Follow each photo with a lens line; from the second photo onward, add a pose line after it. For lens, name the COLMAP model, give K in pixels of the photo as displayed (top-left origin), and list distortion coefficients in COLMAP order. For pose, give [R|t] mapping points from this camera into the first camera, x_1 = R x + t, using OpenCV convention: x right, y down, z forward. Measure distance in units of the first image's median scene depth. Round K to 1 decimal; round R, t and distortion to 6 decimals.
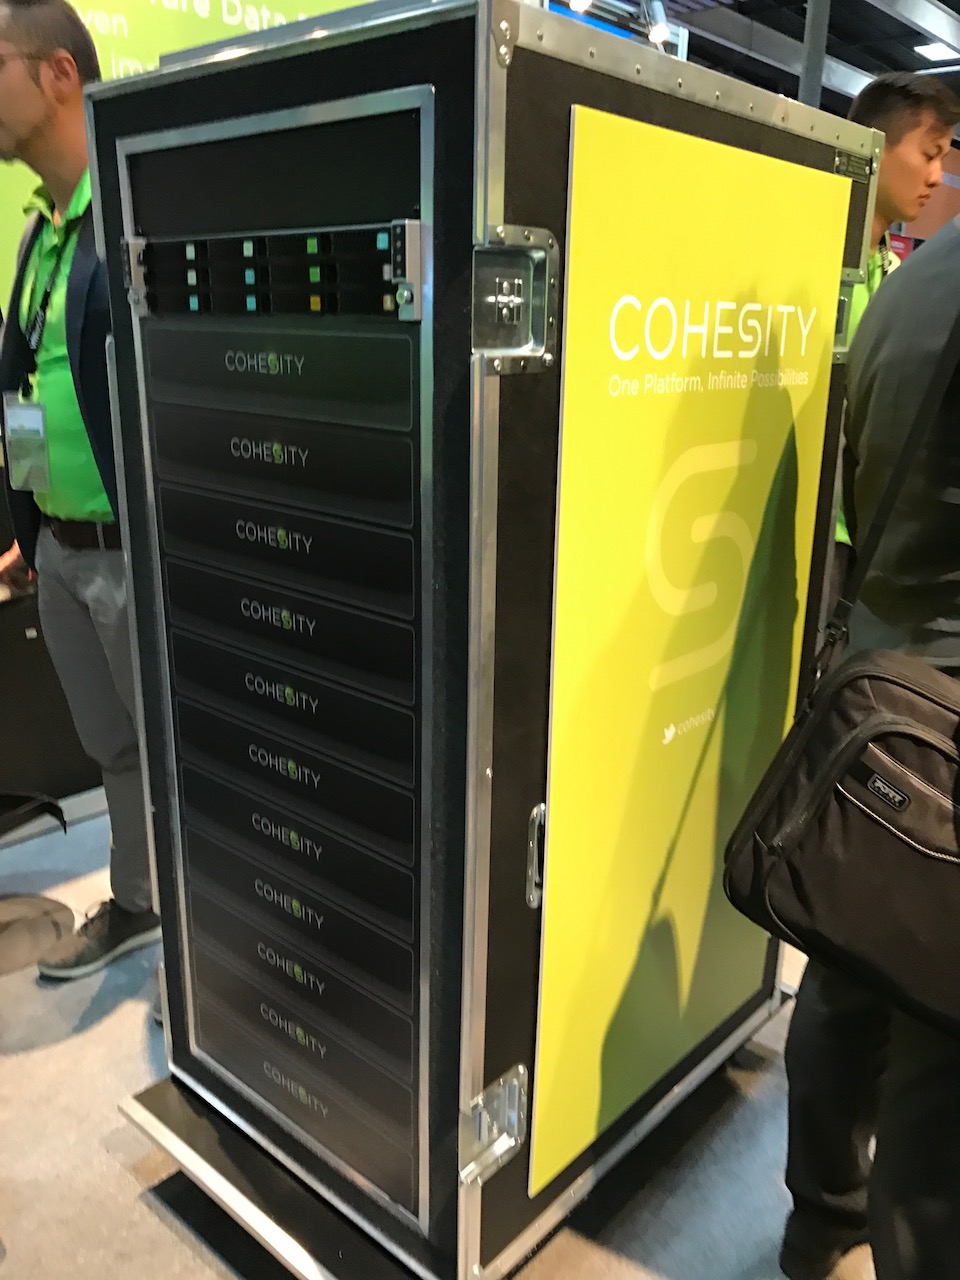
lens RADIAL K [[1052.9, 0, 480.0], [0, 1052.9, 640.0], [0, 0, 1]] dist [0.045333, 0.007545]
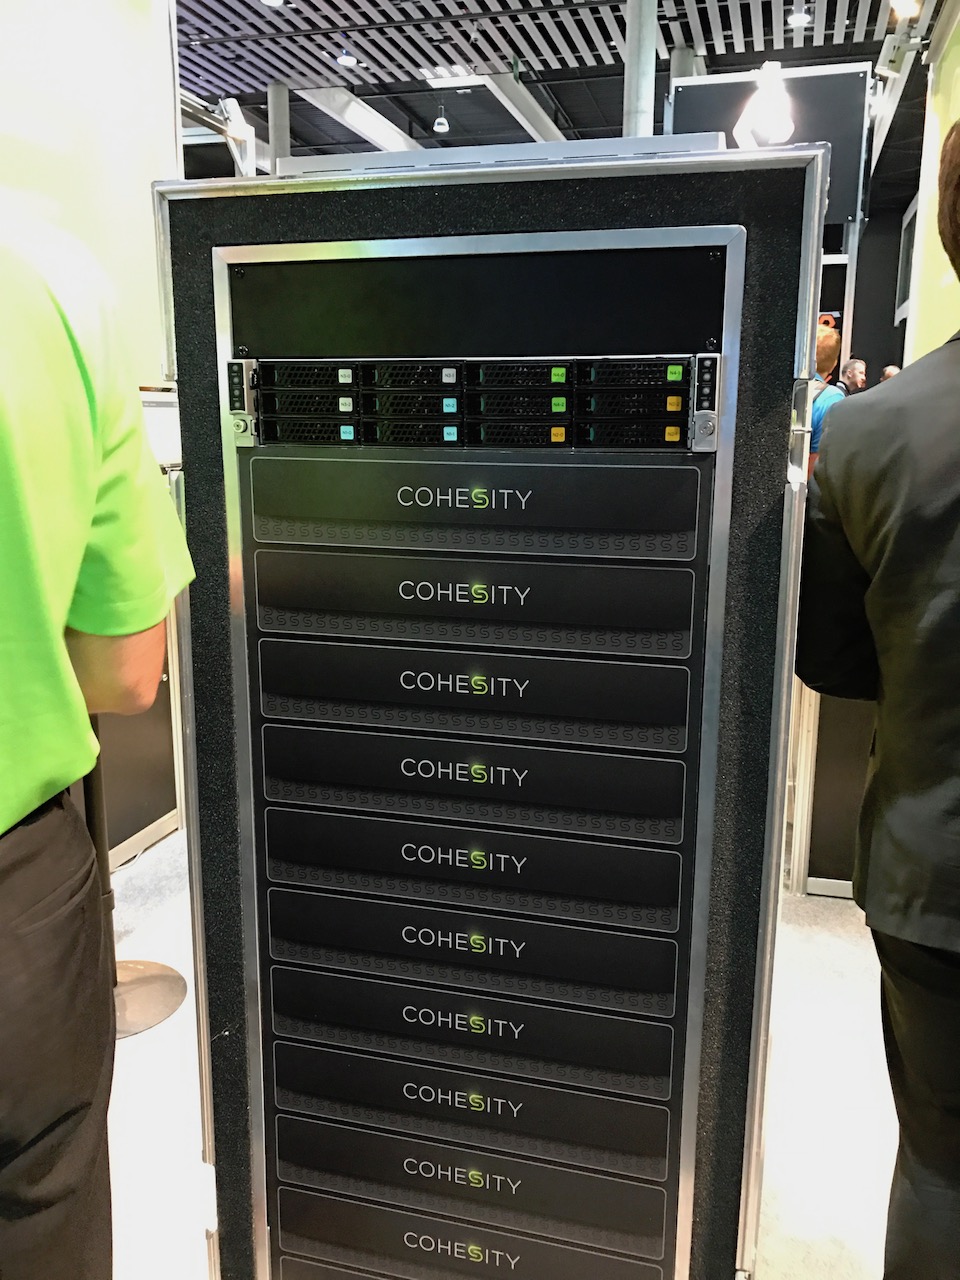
lens RADIAL K [[1072.5, 0, 480.0], [0, 1072.5, 640.0], [0, 0, 1]] dist [0.048871, 0.000327]
pose [[0.900068, -0.103287, 0.423331, -0.603128], [0.134727, 0.989863, -0.044937, -0.099019], [-0.414398, 0.097481, 0.904860, 0.177852]]
